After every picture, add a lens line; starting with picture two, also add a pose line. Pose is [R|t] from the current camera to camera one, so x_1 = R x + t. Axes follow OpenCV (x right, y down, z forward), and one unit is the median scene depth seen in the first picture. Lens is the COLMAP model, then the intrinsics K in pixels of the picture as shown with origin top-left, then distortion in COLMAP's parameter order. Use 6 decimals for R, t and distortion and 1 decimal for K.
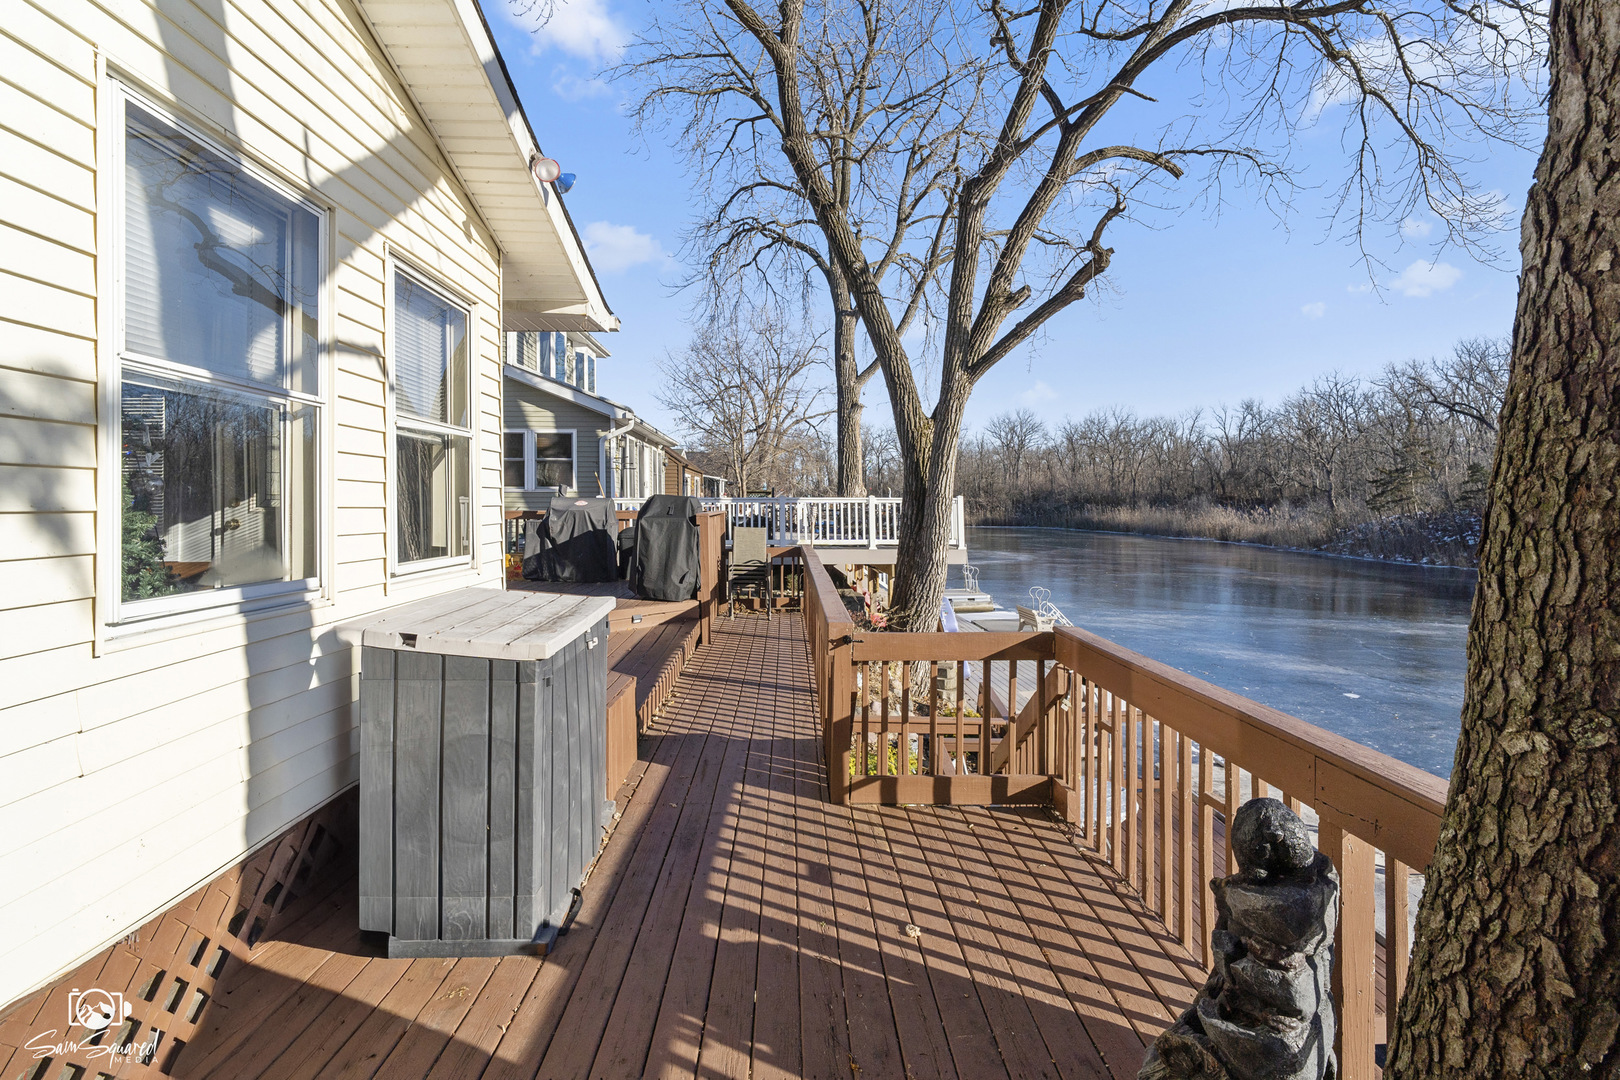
lens RADIAL K [[783.2, 0, 816.7], [0, 783.2, 507.4], [0, 0, 1]] dist [-0.023110, 0.014041]
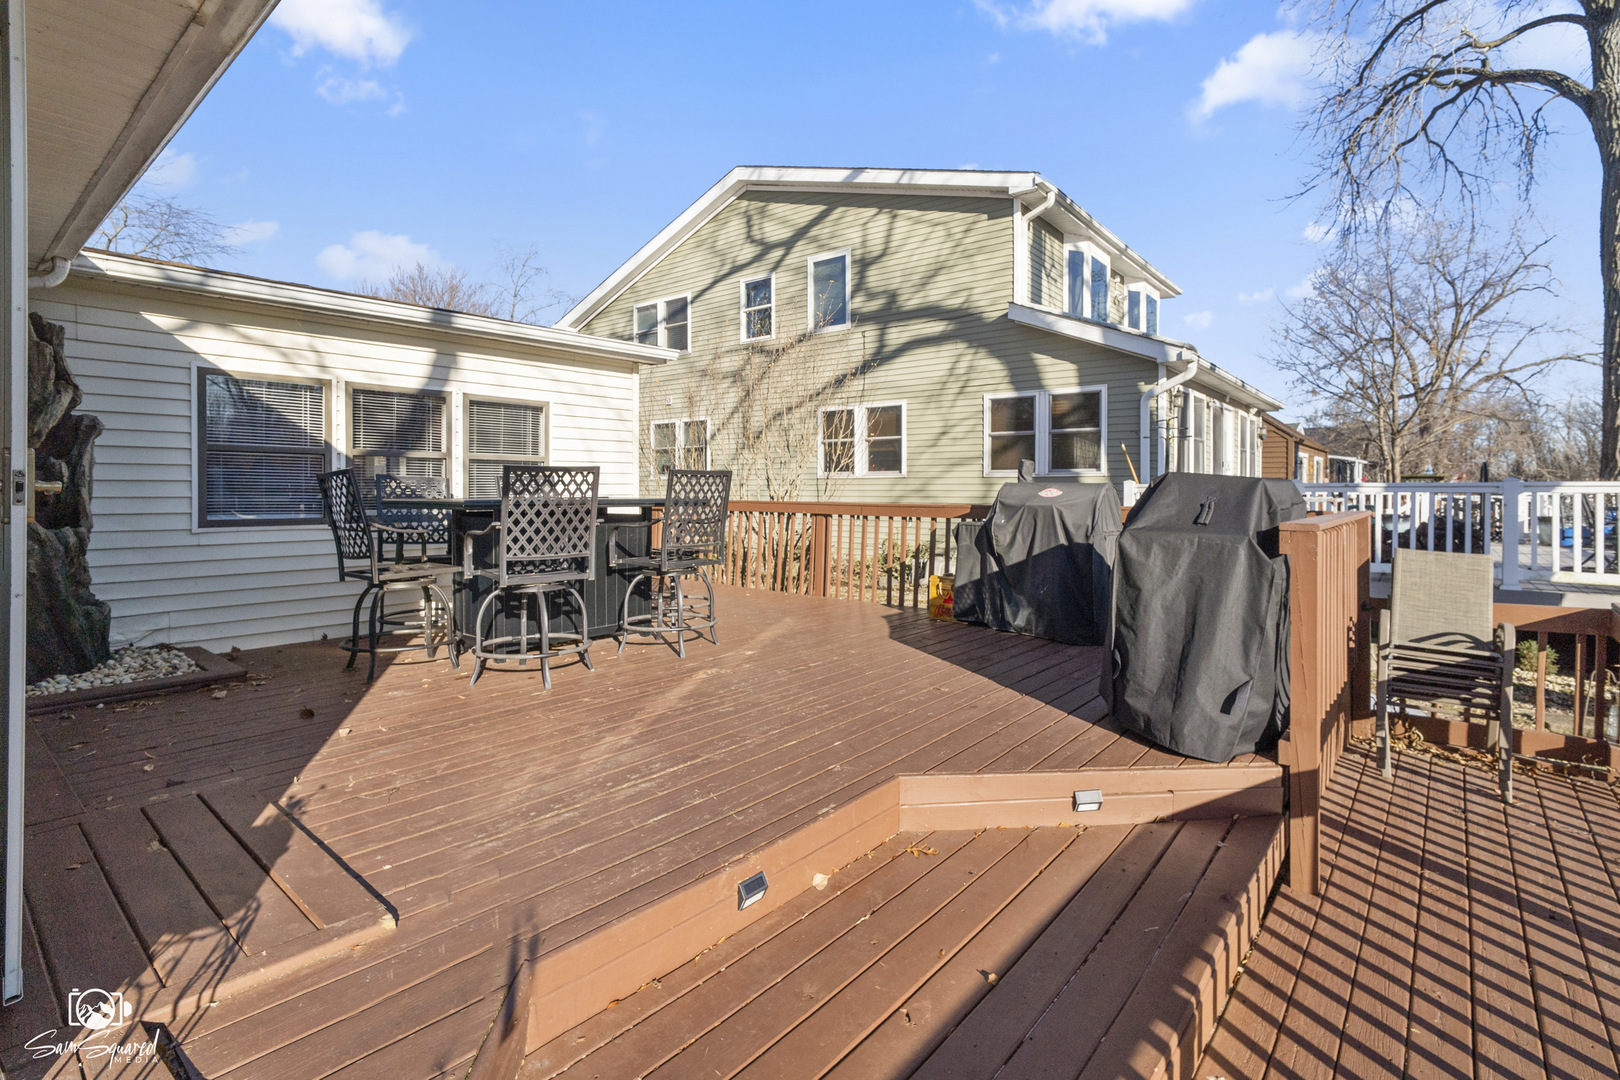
lens RADIAL K [[783.2, 0, 816.7], [0, 783.2, 507.4], [0, 0, 1]] dist [-0.023110, 0.014041]
pose [[0.746246, 0.017098, -0.665451, -0.039593], [-0.007209, 0.999819, 0.017606, -0.002202], [0.665632, -0.008341, 0.746234, 0.314888]]
